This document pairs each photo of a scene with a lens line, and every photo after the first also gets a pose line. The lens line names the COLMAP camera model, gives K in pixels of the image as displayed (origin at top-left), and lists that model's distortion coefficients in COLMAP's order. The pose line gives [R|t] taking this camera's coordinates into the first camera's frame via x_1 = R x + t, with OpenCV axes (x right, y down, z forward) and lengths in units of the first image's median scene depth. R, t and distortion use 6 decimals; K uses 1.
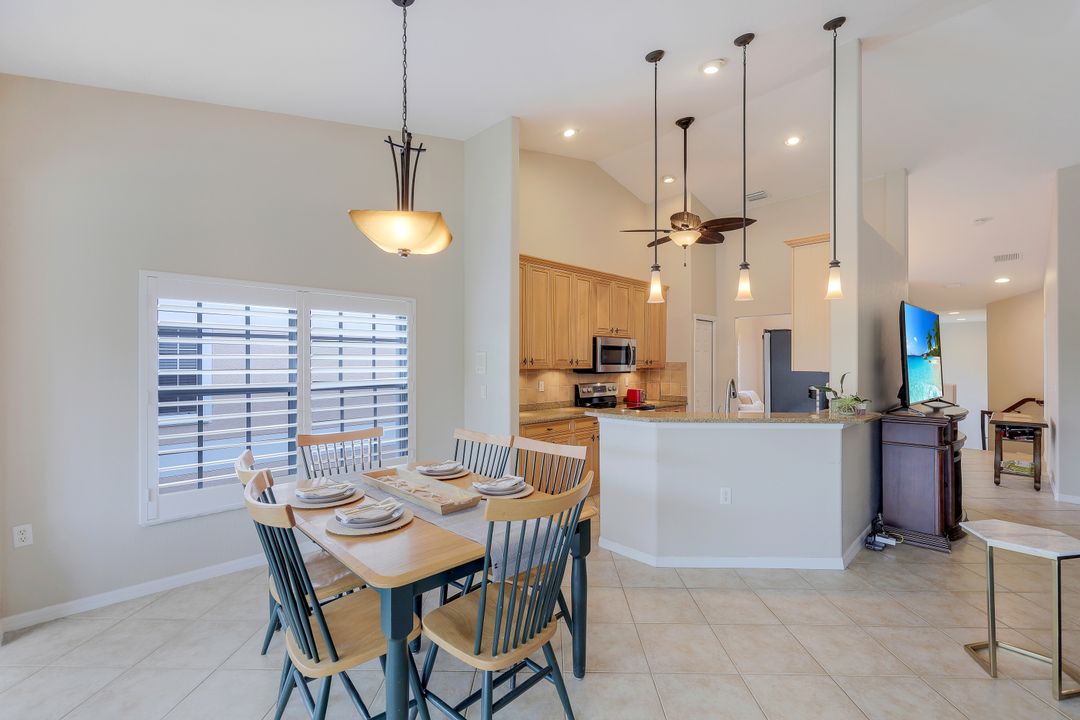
lens RADIAL K [[462.7, 0, 537.7], [0, 462.7, 359.7], [0, 0, 1]] dist [0.002996, 0.000247]
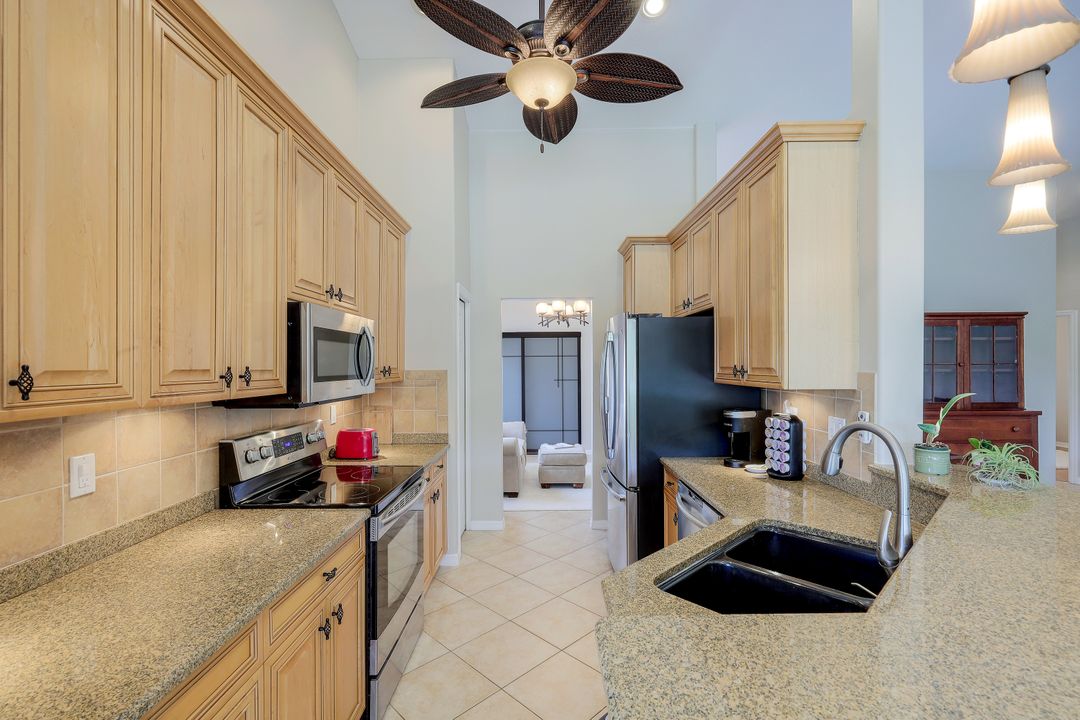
lens RADIAL K [[476.6, 0, 539.5], [0, 476.6, 364.3], [0, 0, 1]] dist [-0.000812, 0.000059]
pose [[0.701384, -0.001690, 0.712782, -0.001798], [0.000190, 0.999998, 0.002183, -0.003438], [-0.712784, -0.001396, 0.701383, 0.635442]]
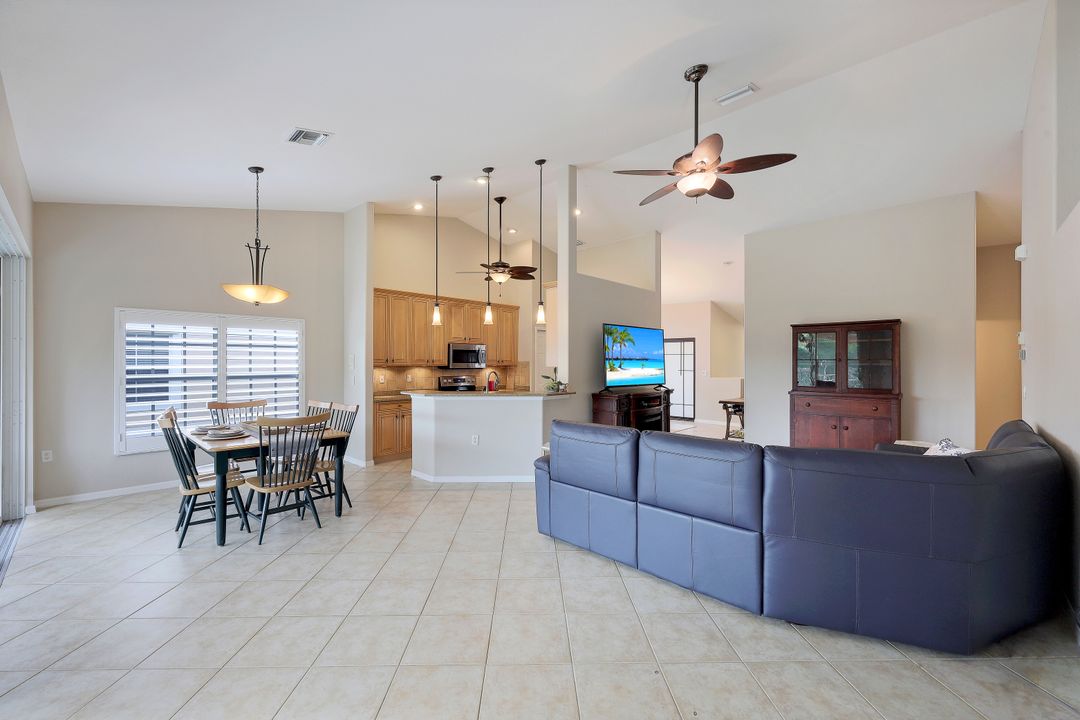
lens RADIAL K [[439.1, 0, 537.5], [0, 439.1, 360.2], [0, 0, 1]] dist [0.000061, 0.000207]
pose [[0.999092, 0.001702, 0.042581, 0.347983], [-0.001780, 0.999997, 0.001797, -0.001068], [-0.042578, -0.001871, 0.999091, -0.378091]]
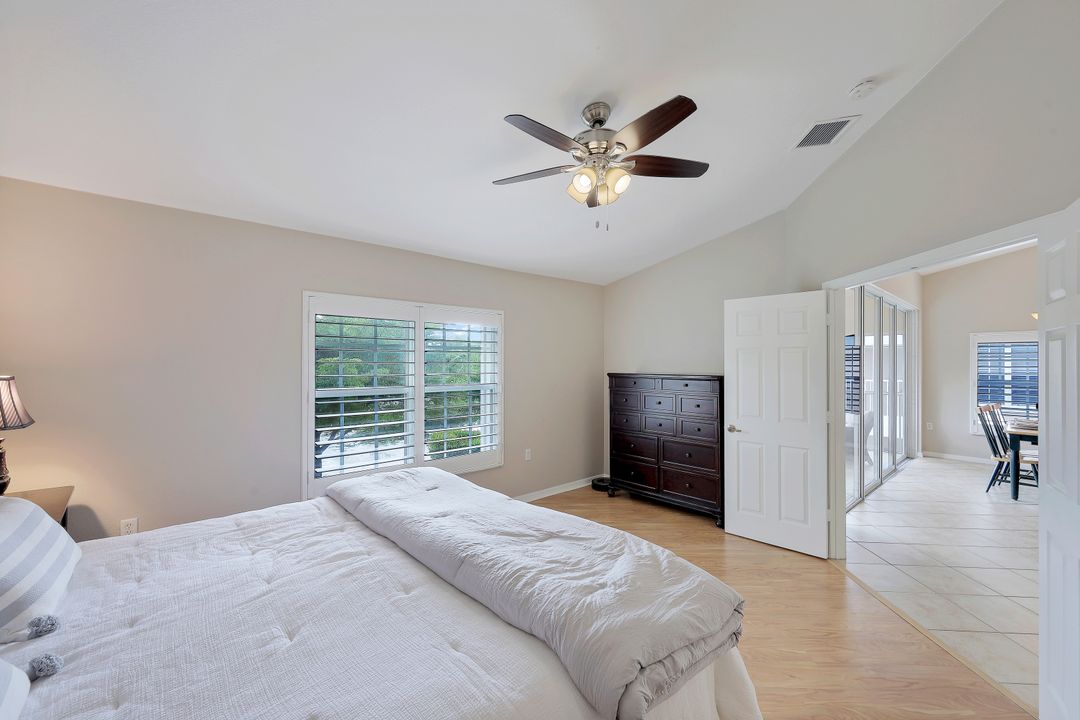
lens RADIAL K [[439.1, 0, 537.5], [0, 439.1, 360.2], [0, 0, 1]] dist [0.000061, 0.000207]
pose [[-0.028490, -0.004476, -0.999584, 0.876716], [0.004843, 0.999978, -0.004616, -0.025517], [0.999582, -0.004972, -0.028468, -0.704811]]
